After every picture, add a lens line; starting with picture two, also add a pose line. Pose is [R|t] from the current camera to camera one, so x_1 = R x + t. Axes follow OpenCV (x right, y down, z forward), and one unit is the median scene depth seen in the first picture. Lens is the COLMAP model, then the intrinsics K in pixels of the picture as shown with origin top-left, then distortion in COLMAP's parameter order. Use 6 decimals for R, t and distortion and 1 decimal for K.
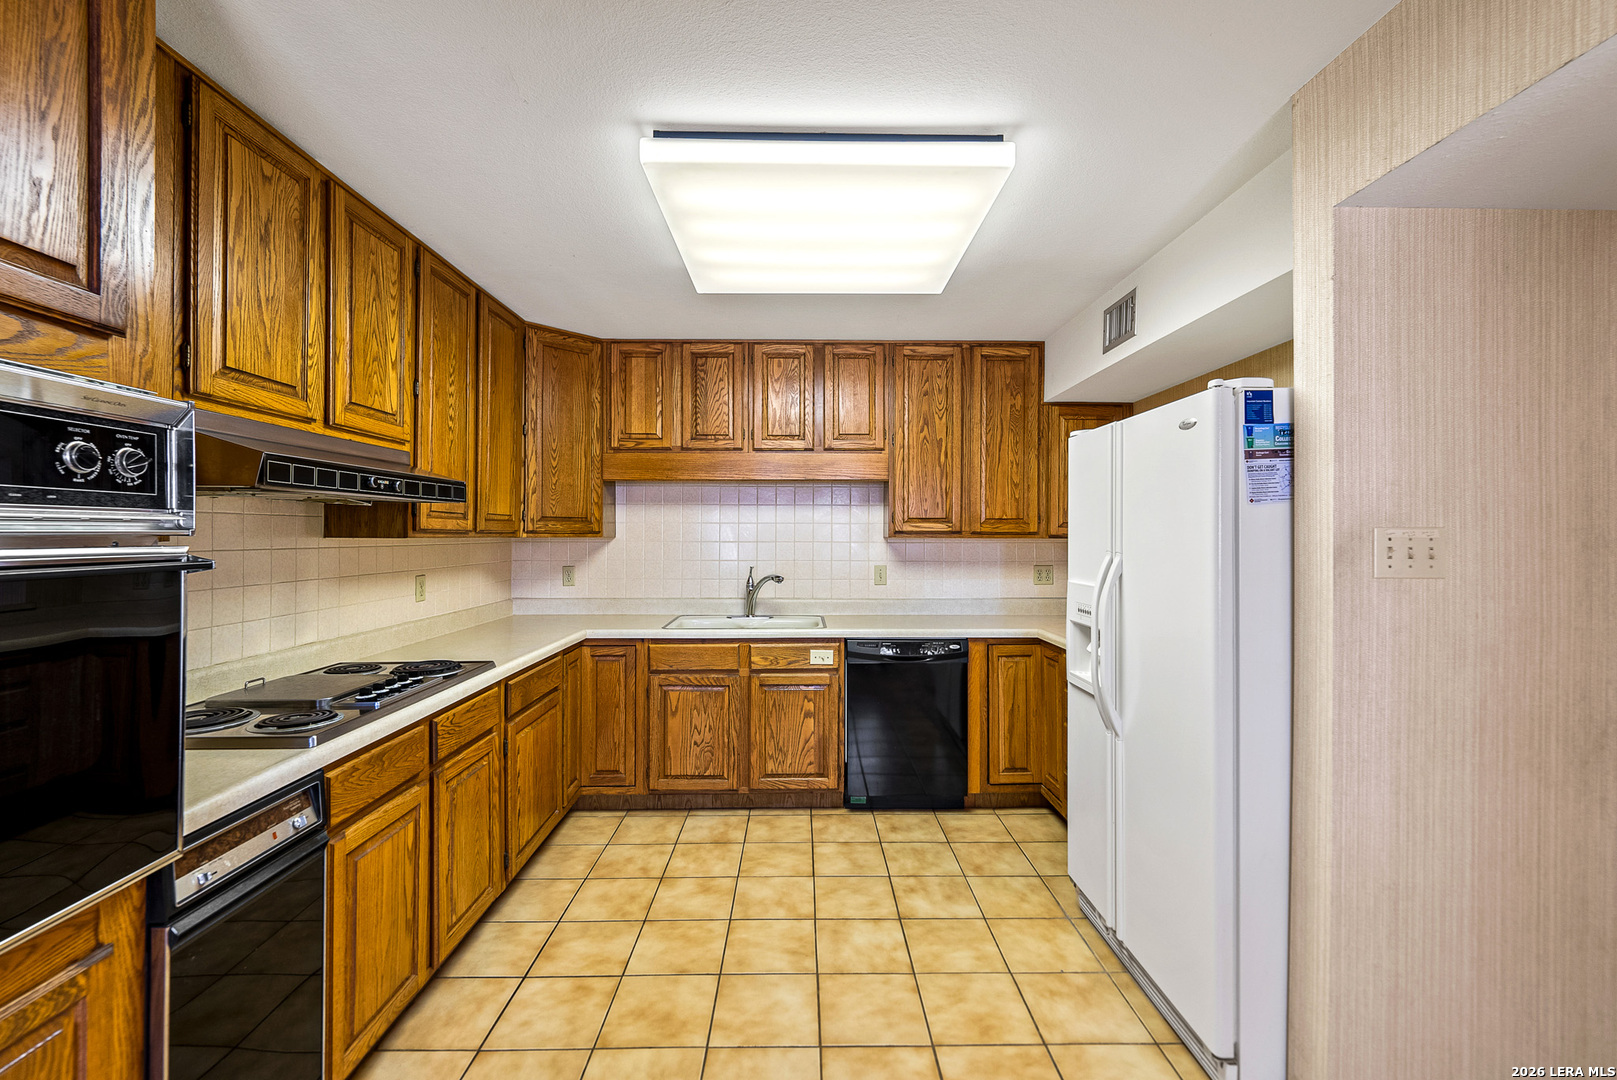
lens RADIAL K [[677.2, 0, 809.4], [0, 677.2, 530.1], [0, 0, 1]] dist [-0.000096, -0.000899]
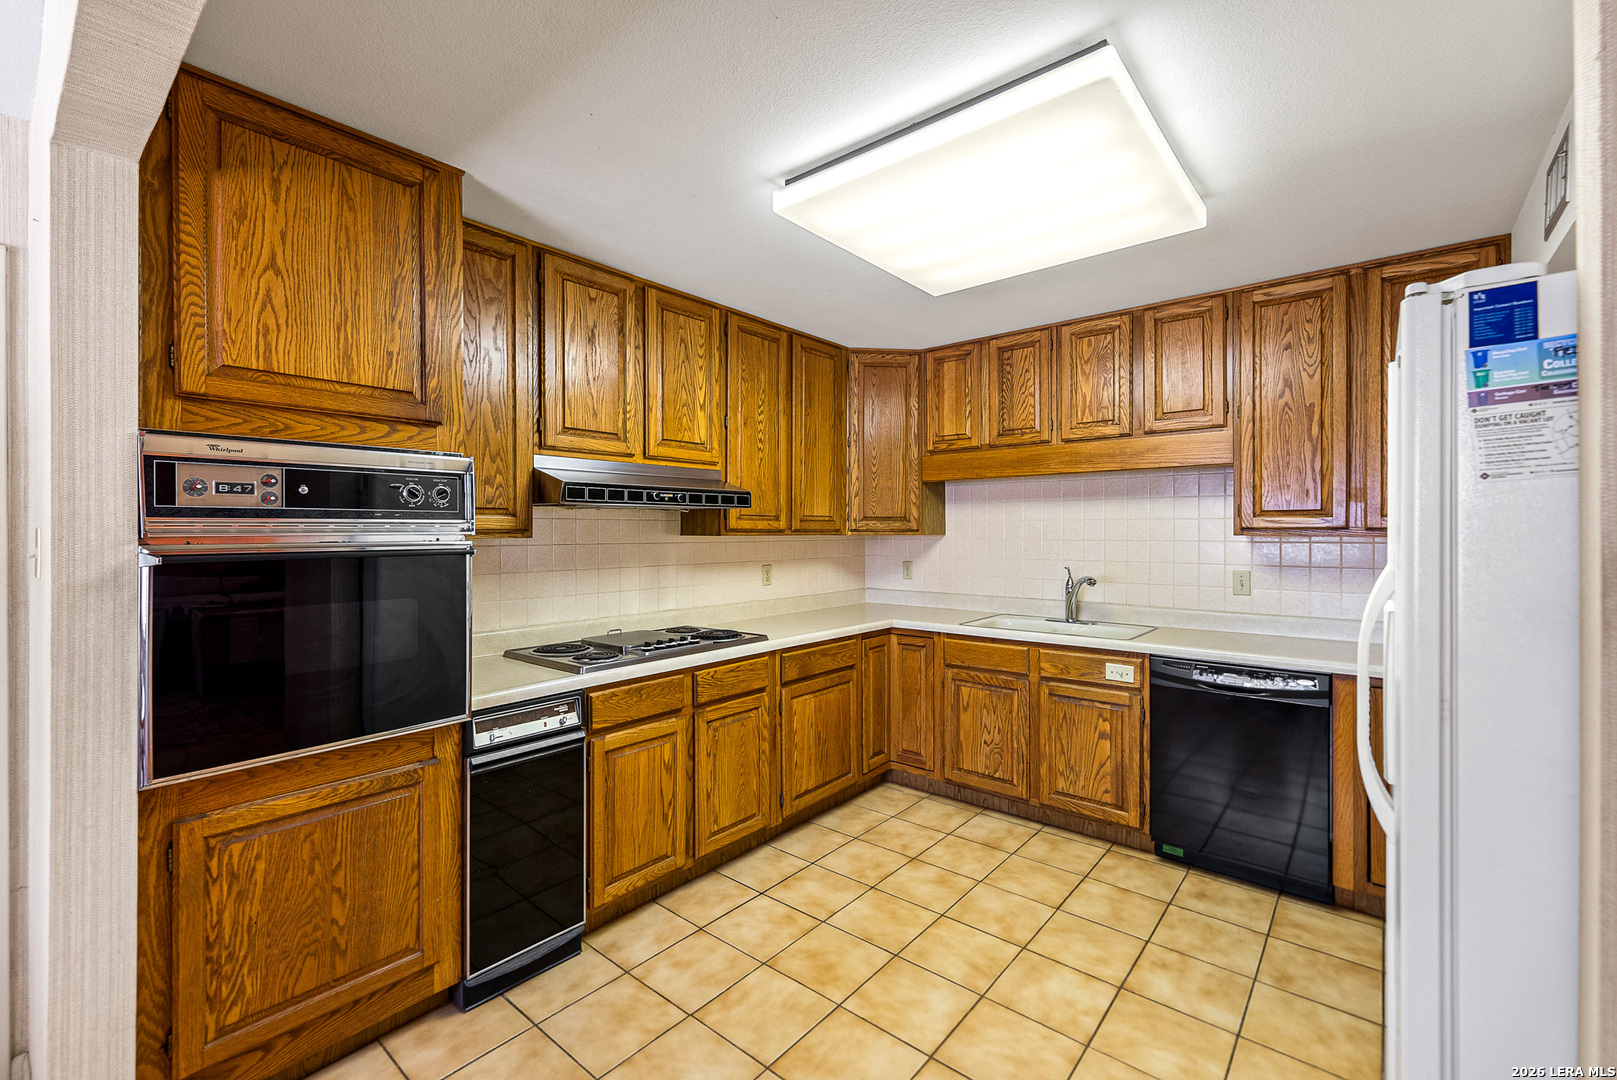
lens RADIAL K [[677.2, 0, 815.1], [0, 677.2, 530.2], [0, 0, 1]] dist [-0.000096, -0.000899]
pose [[0.760854, -0.003243, -0.648915, 0.378450], [0.006384, 0.999977, 0.002488, -0.000993], [0.648892, -0.006035, 0.760856, 0.109468]]
